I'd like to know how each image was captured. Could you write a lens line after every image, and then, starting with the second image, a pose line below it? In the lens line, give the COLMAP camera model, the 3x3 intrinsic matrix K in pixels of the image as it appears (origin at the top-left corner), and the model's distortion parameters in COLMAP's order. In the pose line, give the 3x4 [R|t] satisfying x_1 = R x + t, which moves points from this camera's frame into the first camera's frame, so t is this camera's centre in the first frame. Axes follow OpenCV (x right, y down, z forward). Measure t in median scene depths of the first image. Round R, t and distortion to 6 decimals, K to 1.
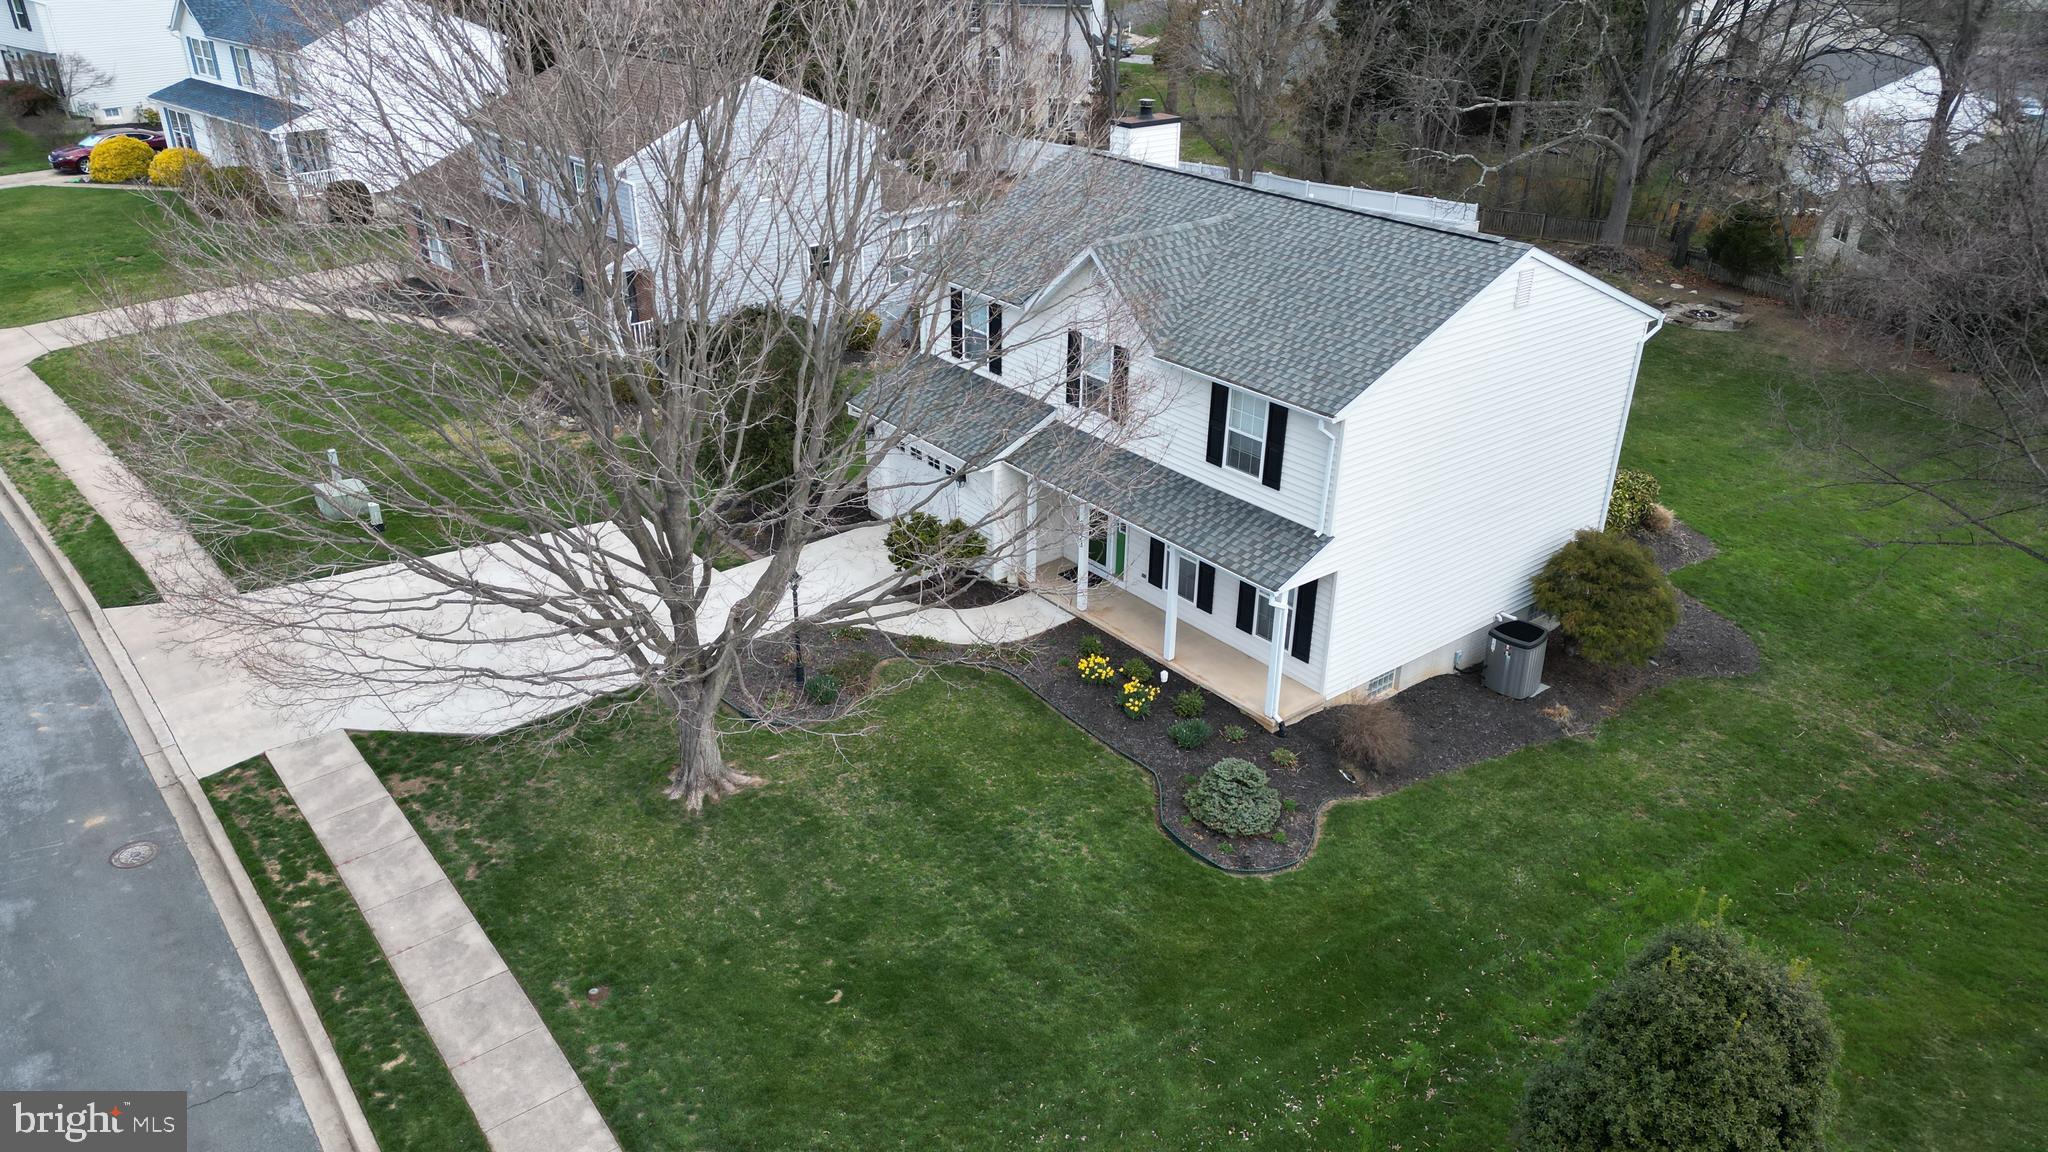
lens RADIAL K [[1427.3, 0, 1013.5], [0, 1427.3, 580.0], [0, 0, 1]] dist [0.076241, -0.062874]
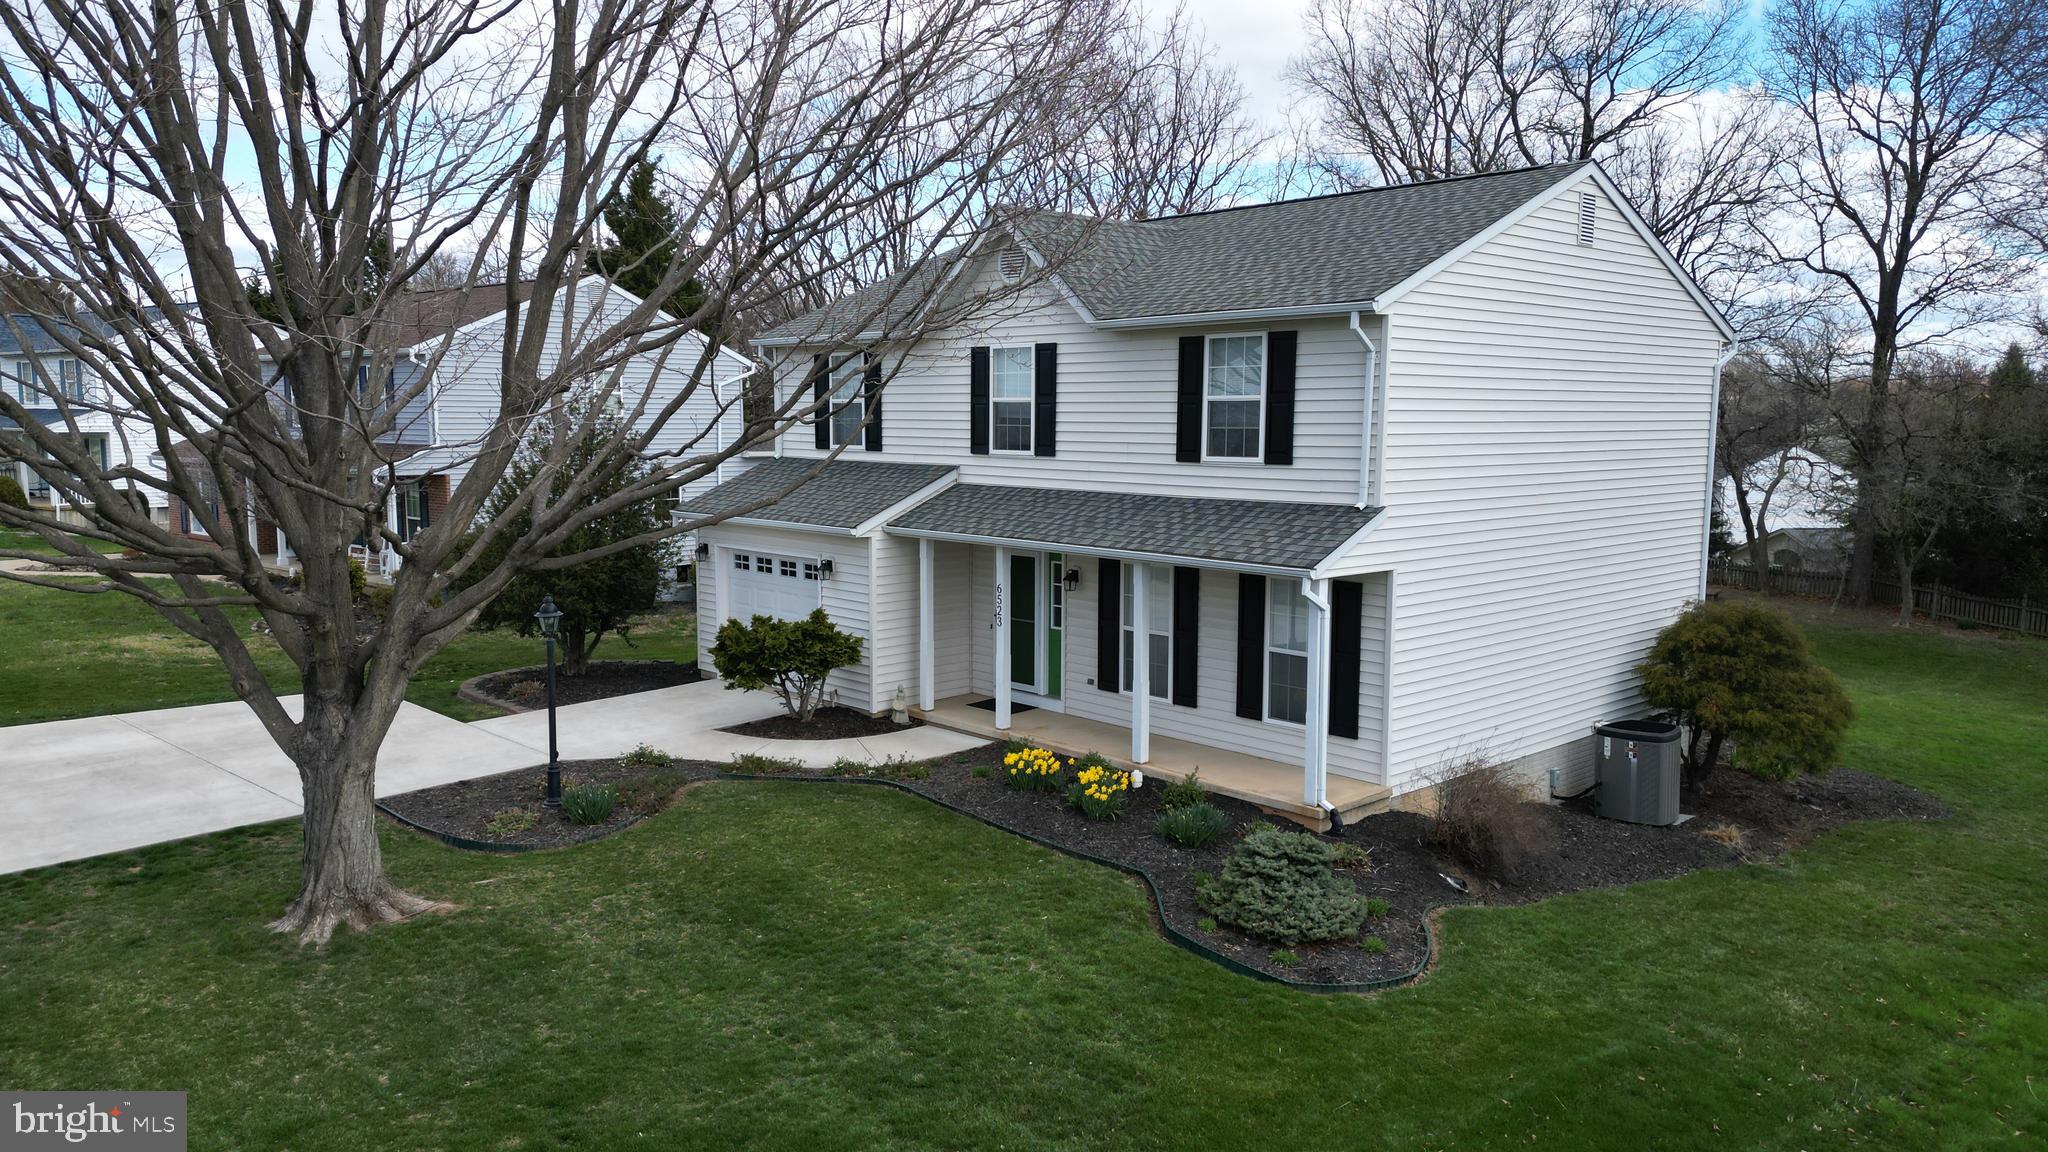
lens RADIAL K [[1442.4, 0, 1015.6], [0, 1442.4, 570.7], [0, 0, 1]] dist [0.034546, -0.001636]
pose [[0.996650, -0.012426, 0.080832, 0.000025], [0.039727, 0.937499, -0.345713, 0.228782], [-0.071484, 0.347766, 0.934852, 0.415224]]
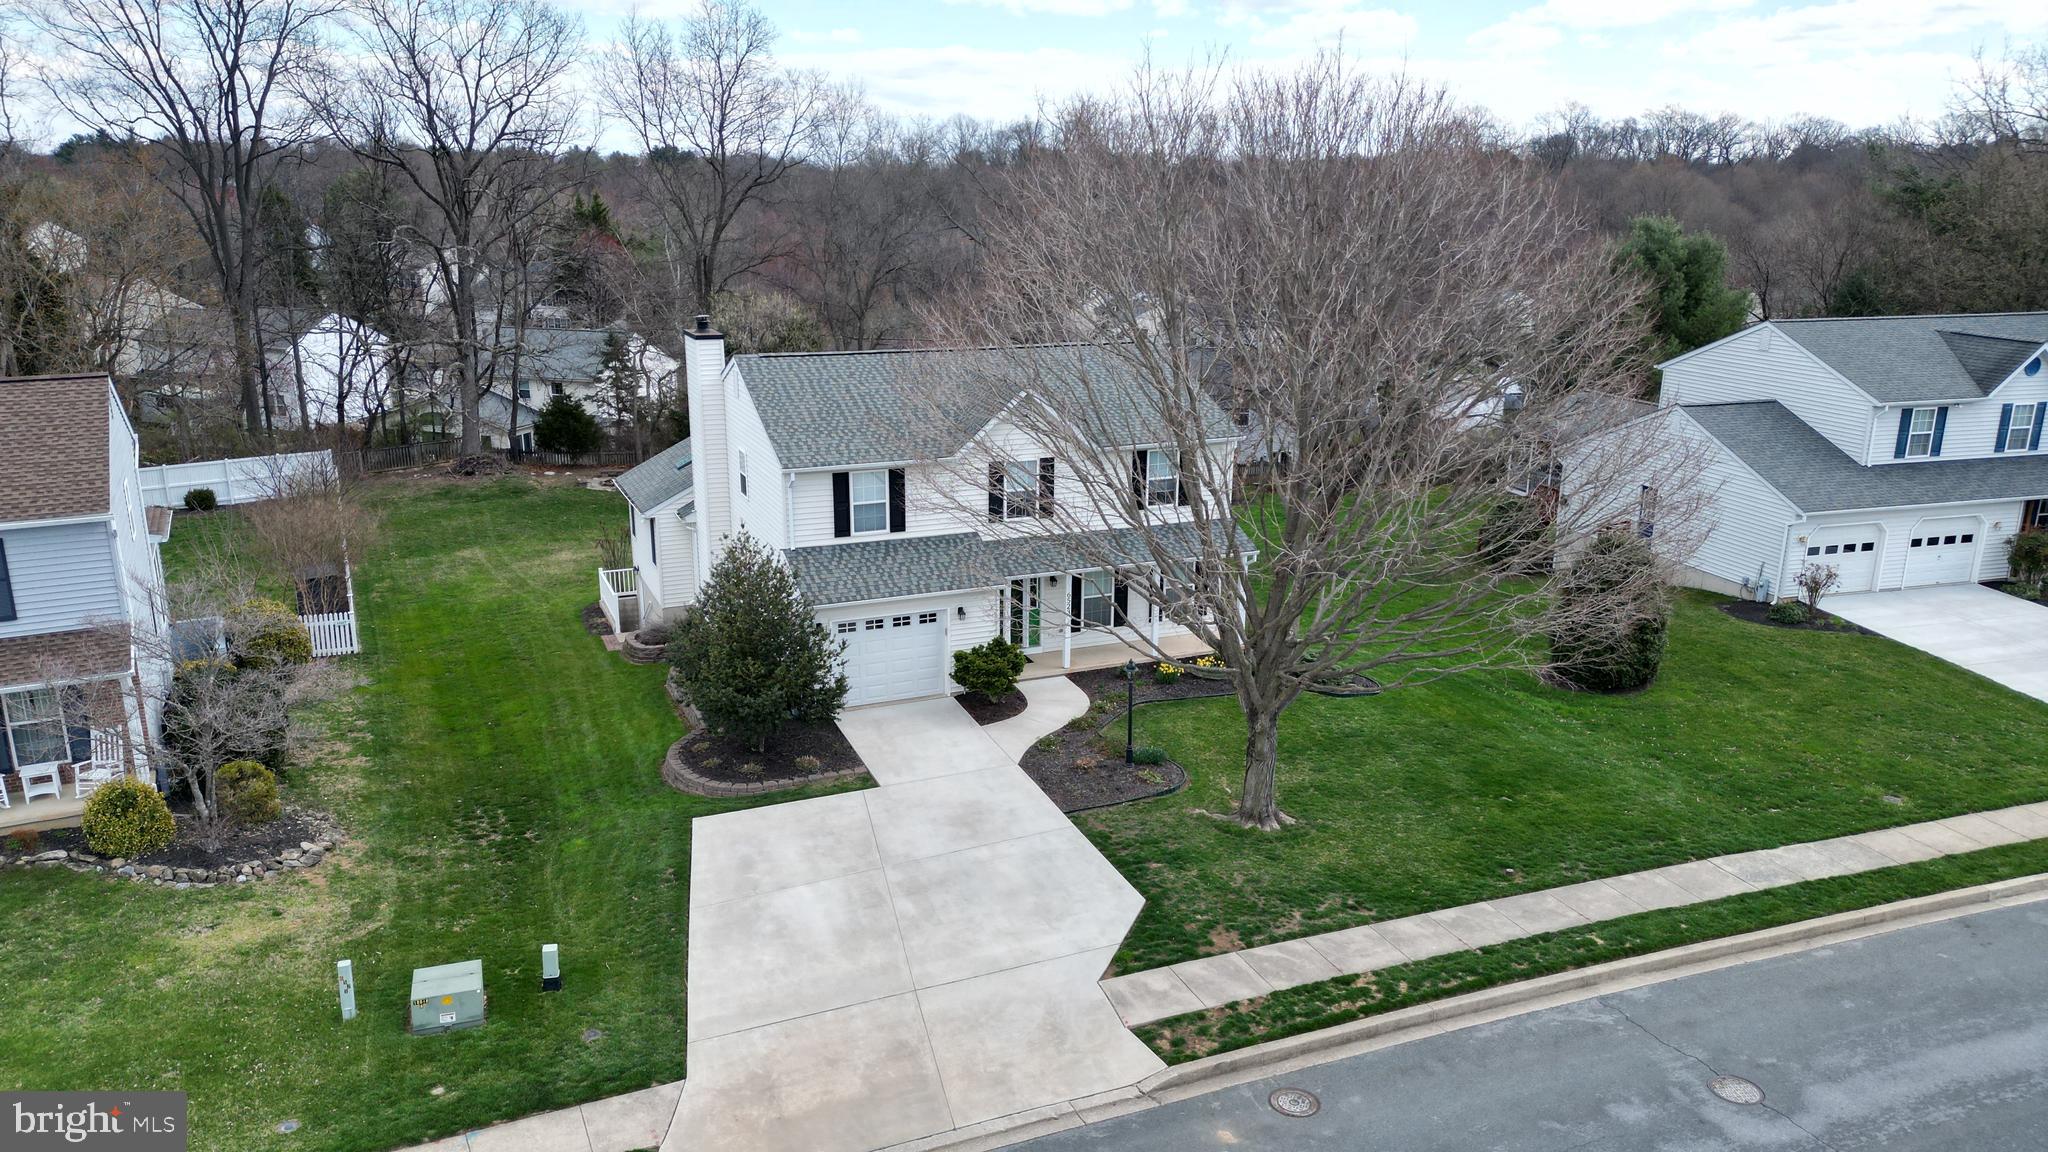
lens RADIAL K [[1428.9, 0, 1016.7], [0, 1428.9, 568.4], [0, 0, 1]] dist [0.090459, -0.093796]
pose [[0.266179, -0.260266, 0.928122, -1.370026], [0.425000, 0.895905, 0.129344, -0.294876], [-0.865173, 0.360023, 0.349084, 0.698221]]
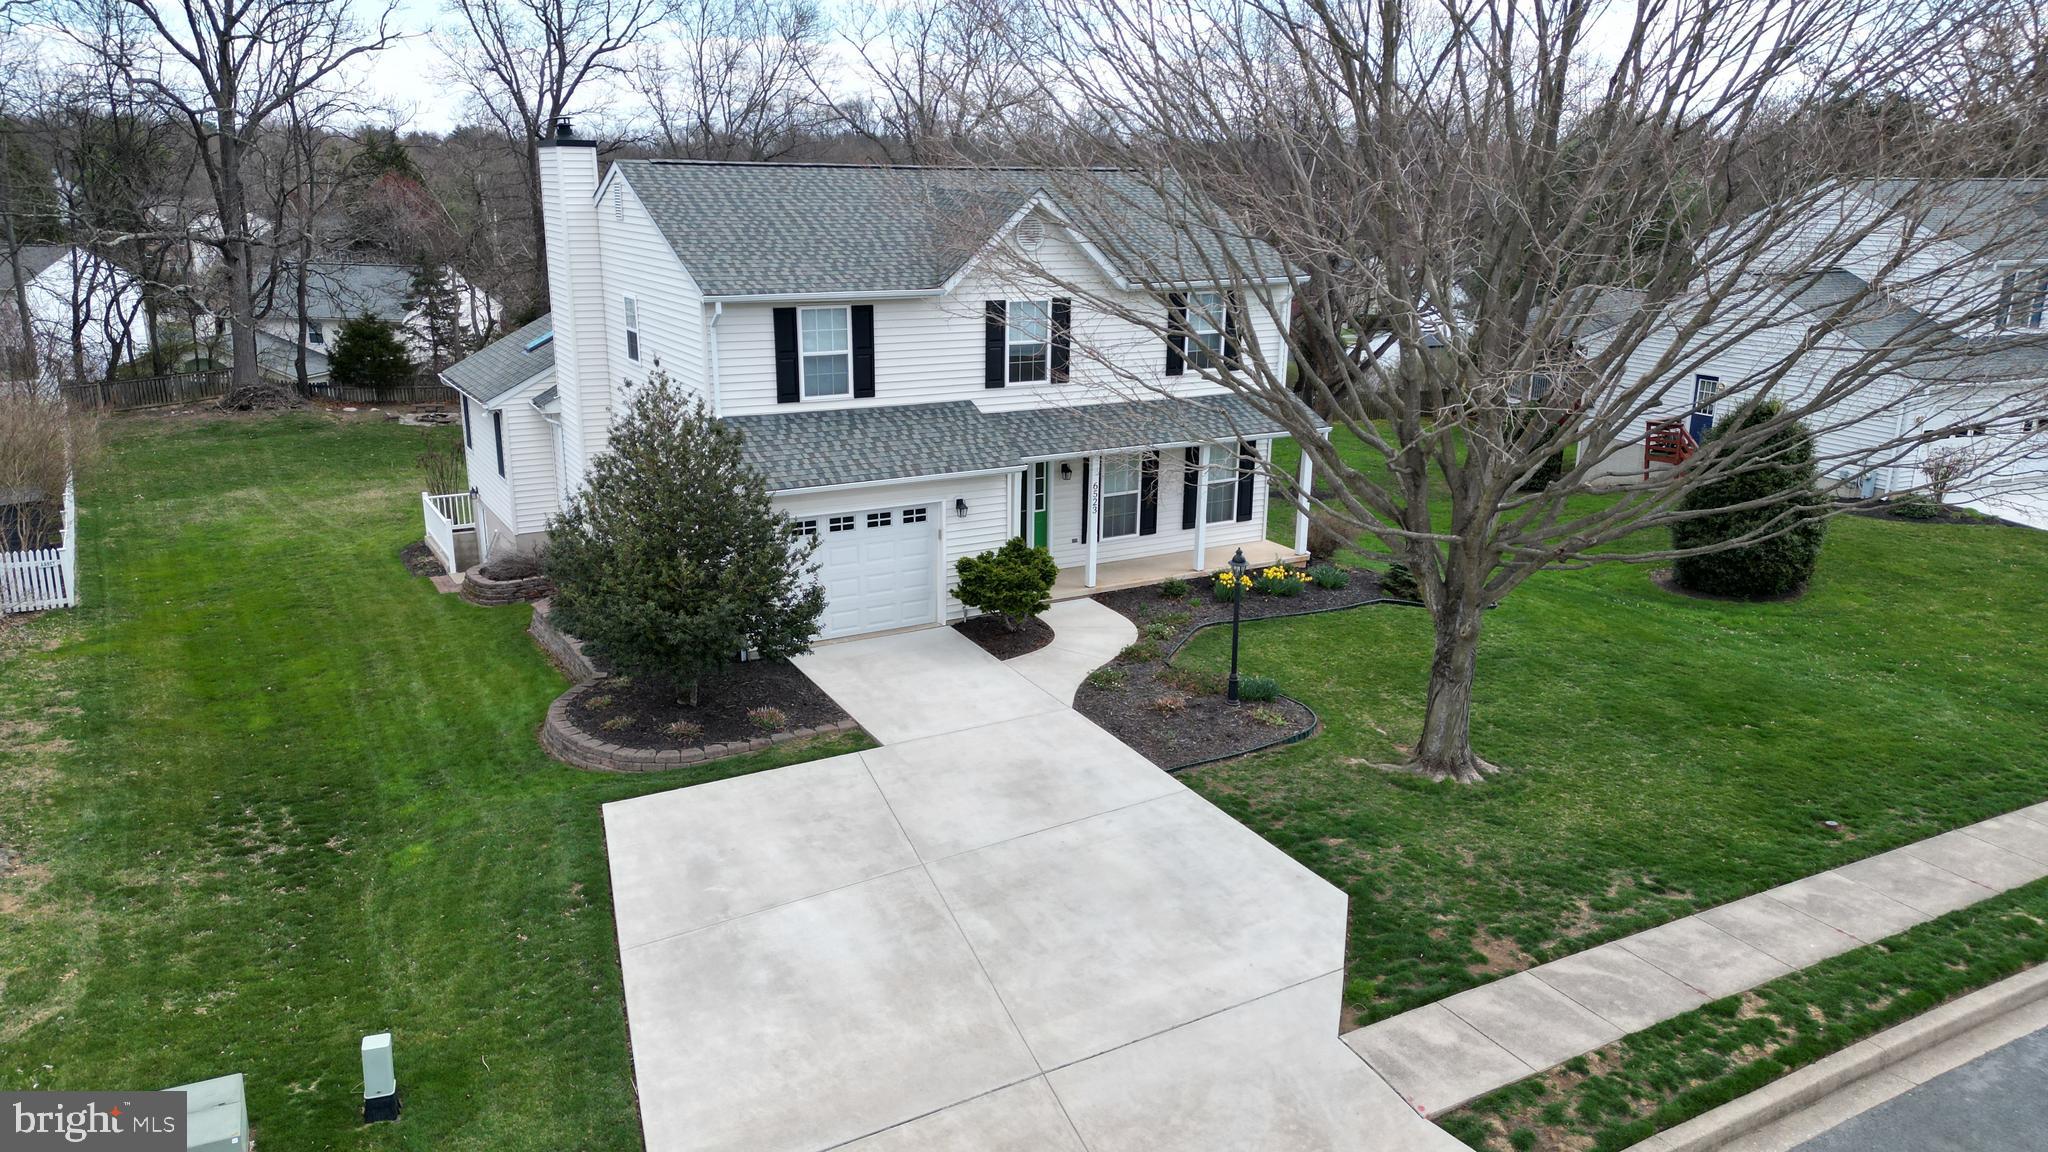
lens RADIAL K [[1427.3, 0, 1013.5], [0, 1427.3, 580.0], [0, 0, 1]] dist [0.076241, -0.062874]
pose [[0.151511, -0.276579, 0.948972, -1.038331], [0.432258, 0.881929, 0.188026, -0.221469], [-0.888930, 0.381713, 0.253176, 0.995706]]
